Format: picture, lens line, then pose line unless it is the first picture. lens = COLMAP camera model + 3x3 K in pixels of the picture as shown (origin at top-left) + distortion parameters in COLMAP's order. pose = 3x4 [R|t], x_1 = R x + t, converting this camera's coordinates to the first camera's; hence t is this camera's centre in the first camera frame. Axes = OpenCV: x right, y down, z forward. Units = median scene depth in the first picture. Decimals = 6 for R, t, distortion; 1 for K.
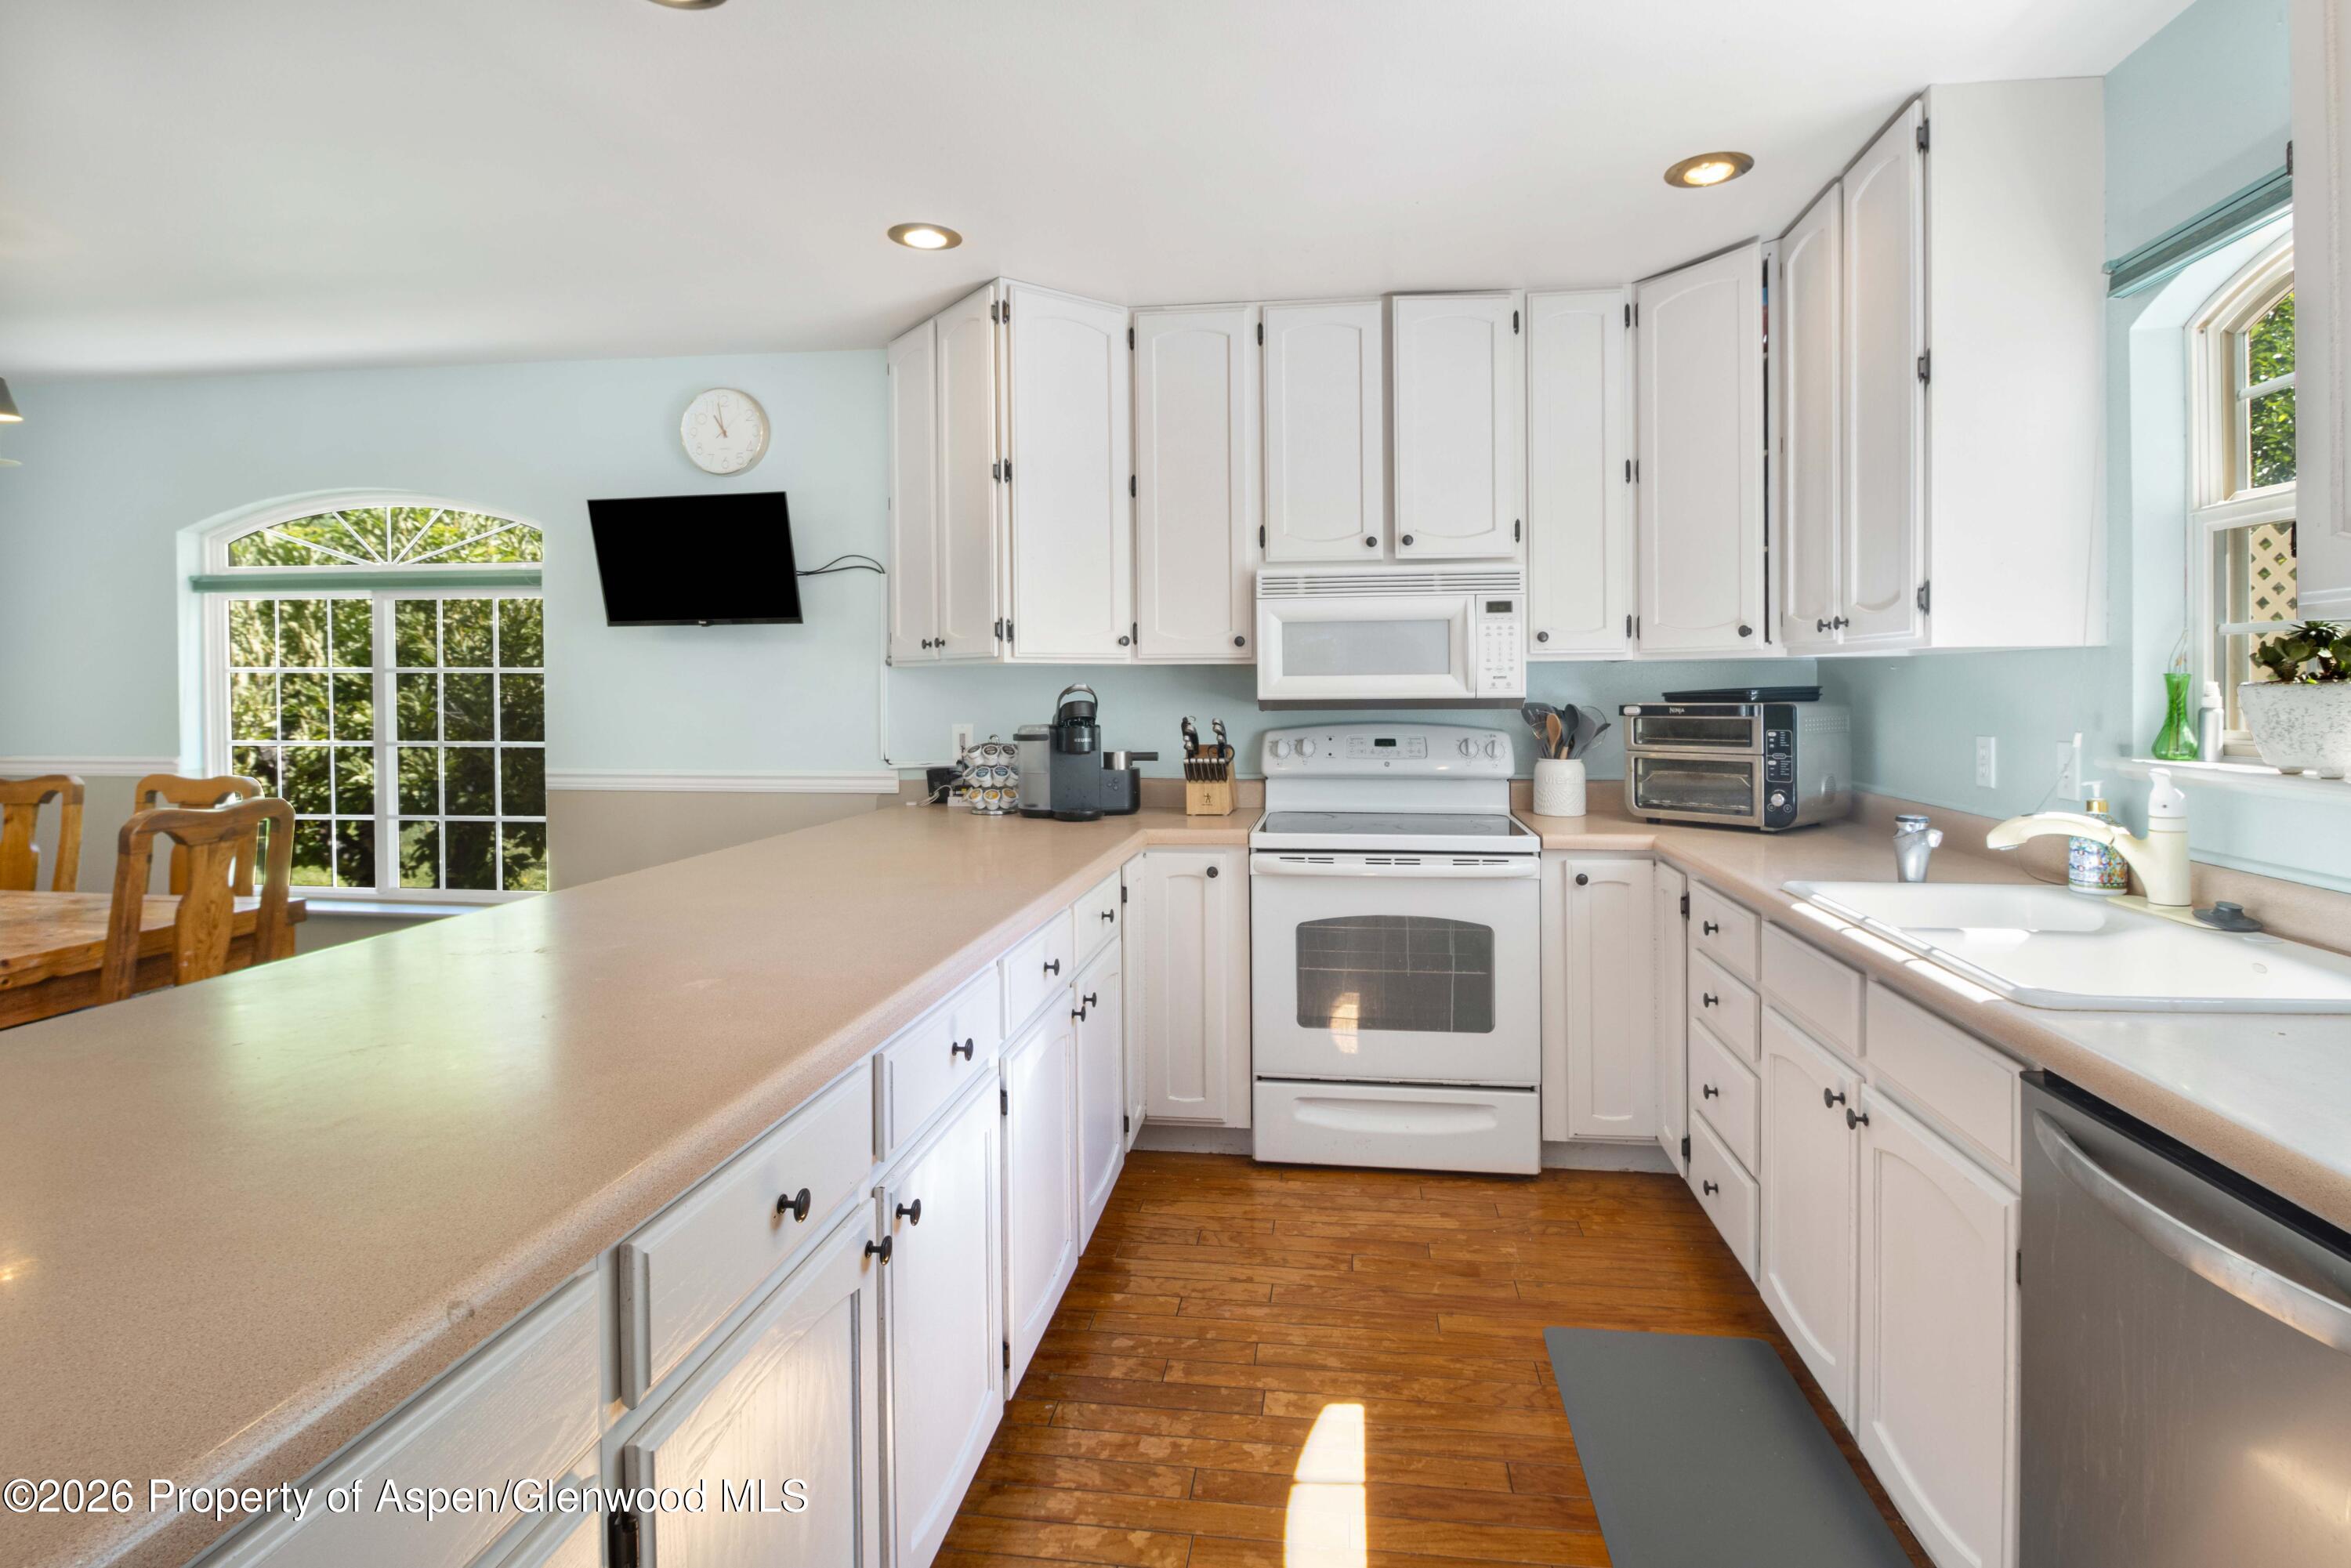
lens RADIAL K [[1161.4, 0, 1199.3], [0, 1161.4, 692.6], [0, 0, 1]] dist [-0.003174, -0.002685]
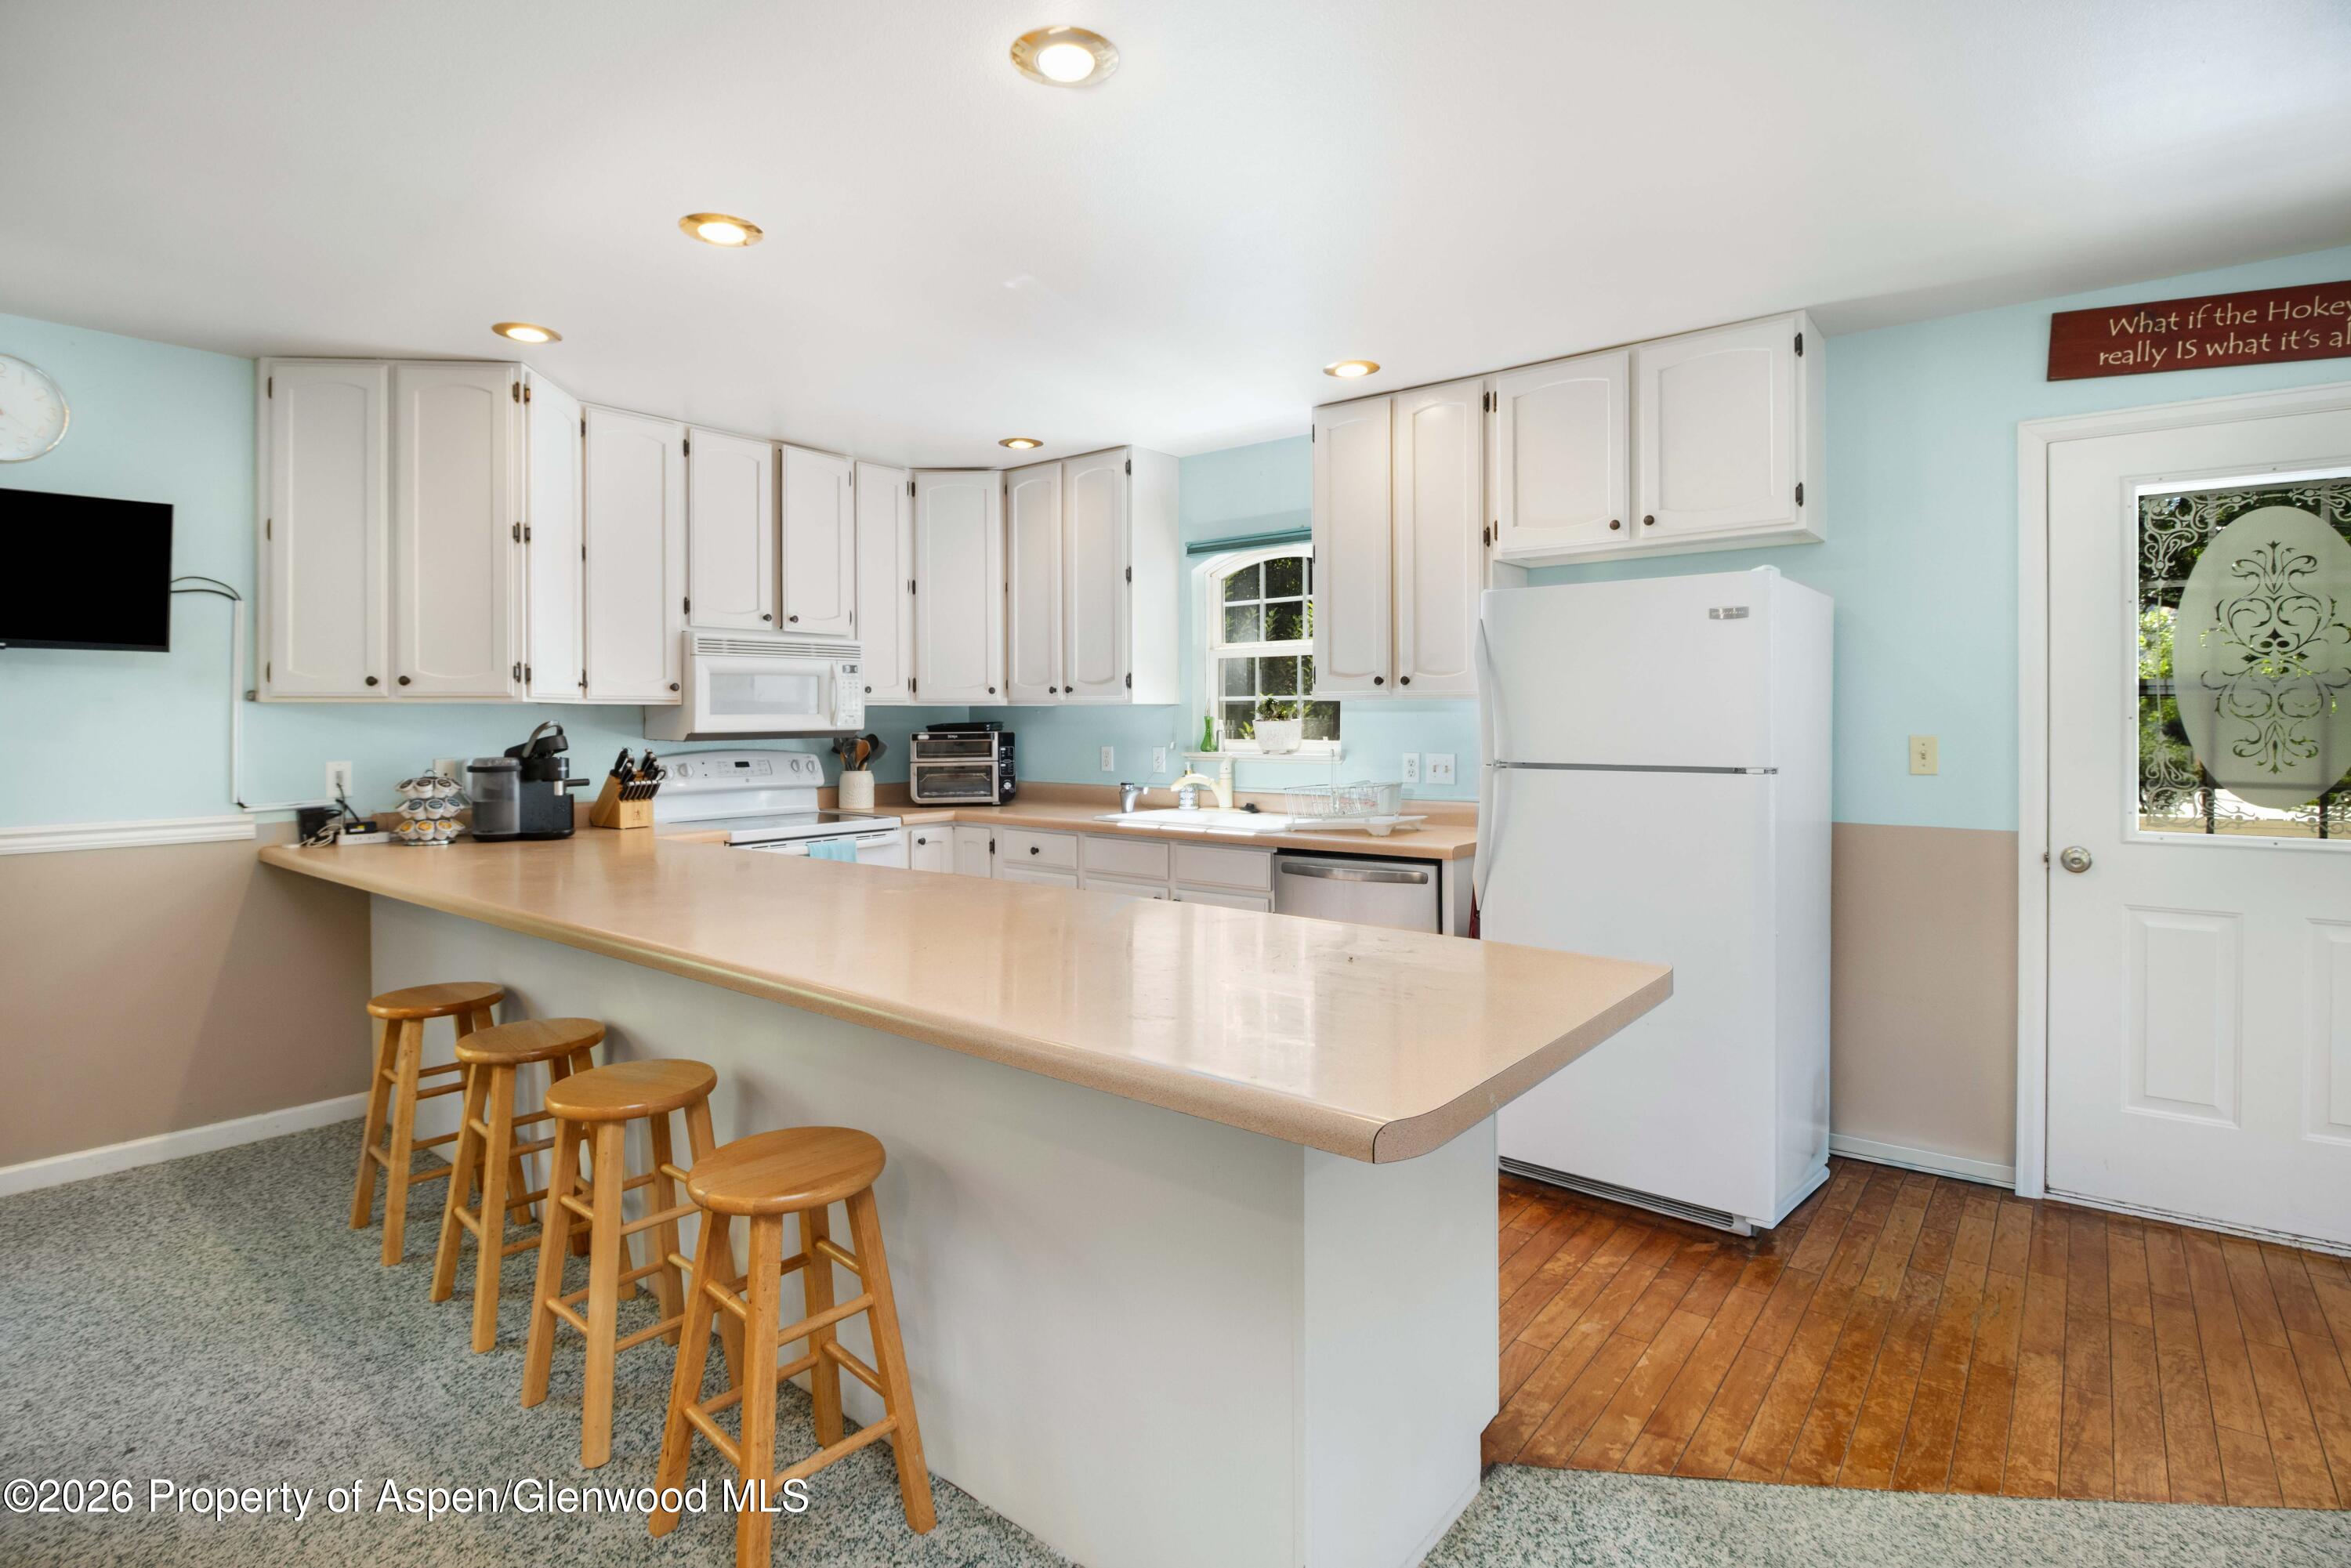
lens RADIAL K [[1161.4, 0, 1186.0], [0, 1161.4, 715.7], [0, 0, 1]] dist [-0.003174, -0.002685]
pose [[0.510329, 0.002990, 0.859974, -0.789104], [0.005635, 0.999961, -0.006820, -0.001159], [-0.859961, 0.008327, 0.510292, -0.130173]]
